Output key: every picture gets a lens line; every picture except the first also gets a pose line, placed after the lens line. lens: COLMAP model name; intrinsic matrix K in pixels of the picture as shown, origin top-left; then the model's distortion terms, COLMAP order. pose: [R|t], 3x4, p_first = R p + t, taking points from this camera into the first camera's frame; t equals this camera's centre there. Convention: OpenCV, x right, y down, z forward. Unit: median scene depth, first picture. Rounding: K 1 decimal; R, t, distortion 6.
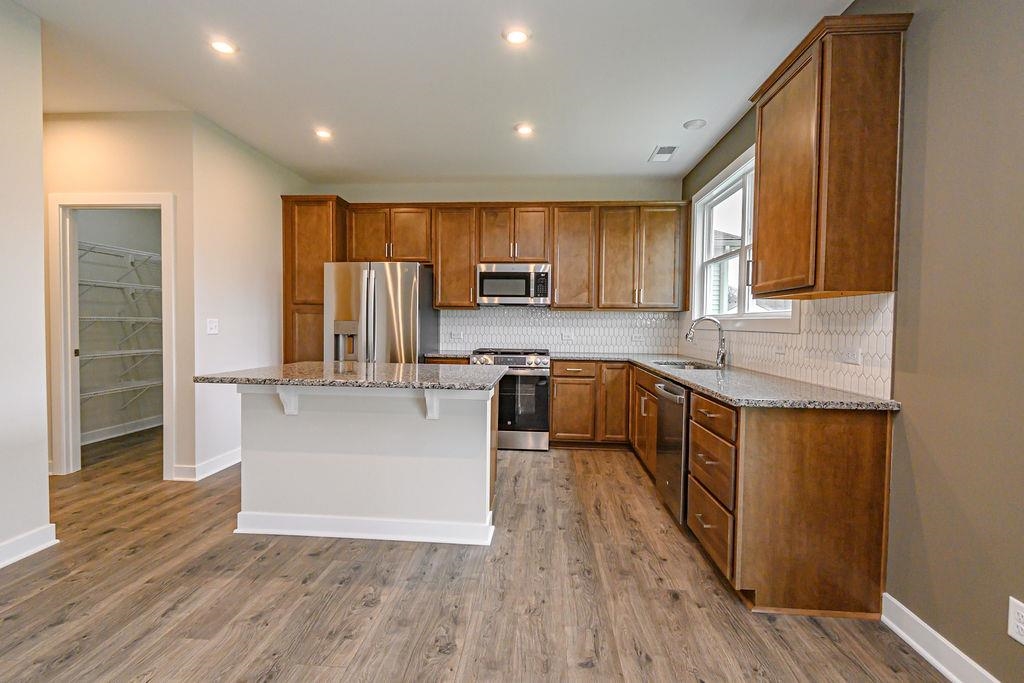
lens RADIAL K [[468.7, 0, 505.6], [0, 468.7, 340.3], [0, 0, 1]] dist [0.011657, 0.000028]
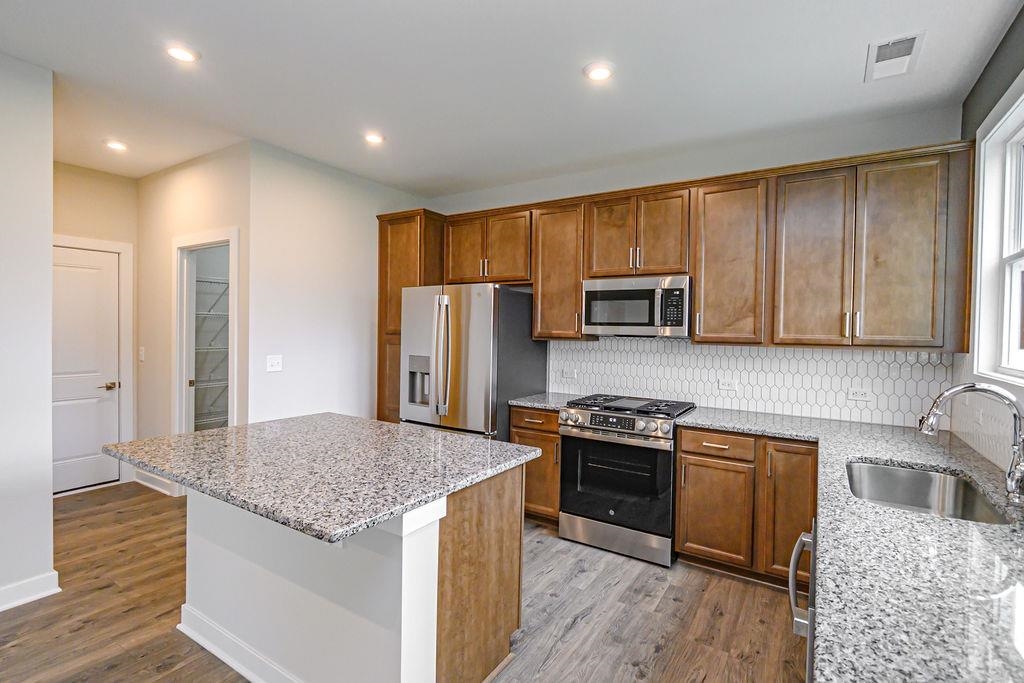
lens RADIAL K [[483.3, 0, 511.7], [0, 483.3, 336.9], [0, 0, 1]] dist [0.005370, 0.000603]
pose [[0.880764, 0.011321, -0.473420, 0.205144], [-0.022763, 0.999571, -0.018446, -0.061039], [0.473008, 0.027023, 0.880644, 0.302869]]
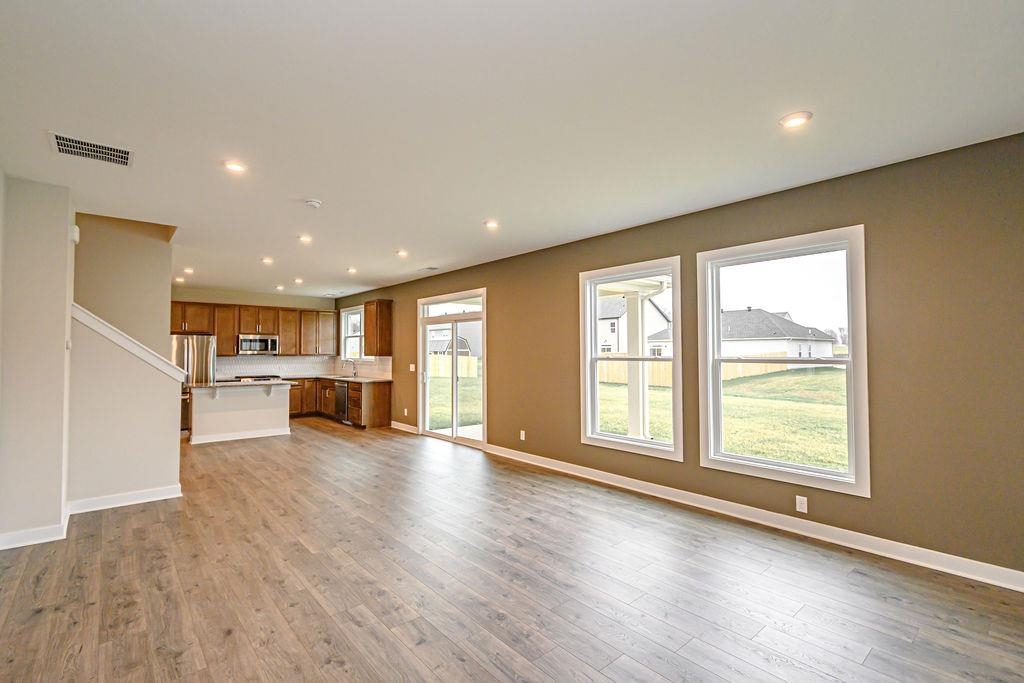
lens RADIAL K [[468.7, 0, 505.6], [0, 468.7, 340.3], [0, 0, 1]] dist [0.011657, 0.000028]
pose [[0.711324, 0.007863, 0.702821, -0.706464], [0.034725, 0.998323, -0.046315, -0.002695], [-0.702006, 0.057350, 0.709858, -1.329479]]
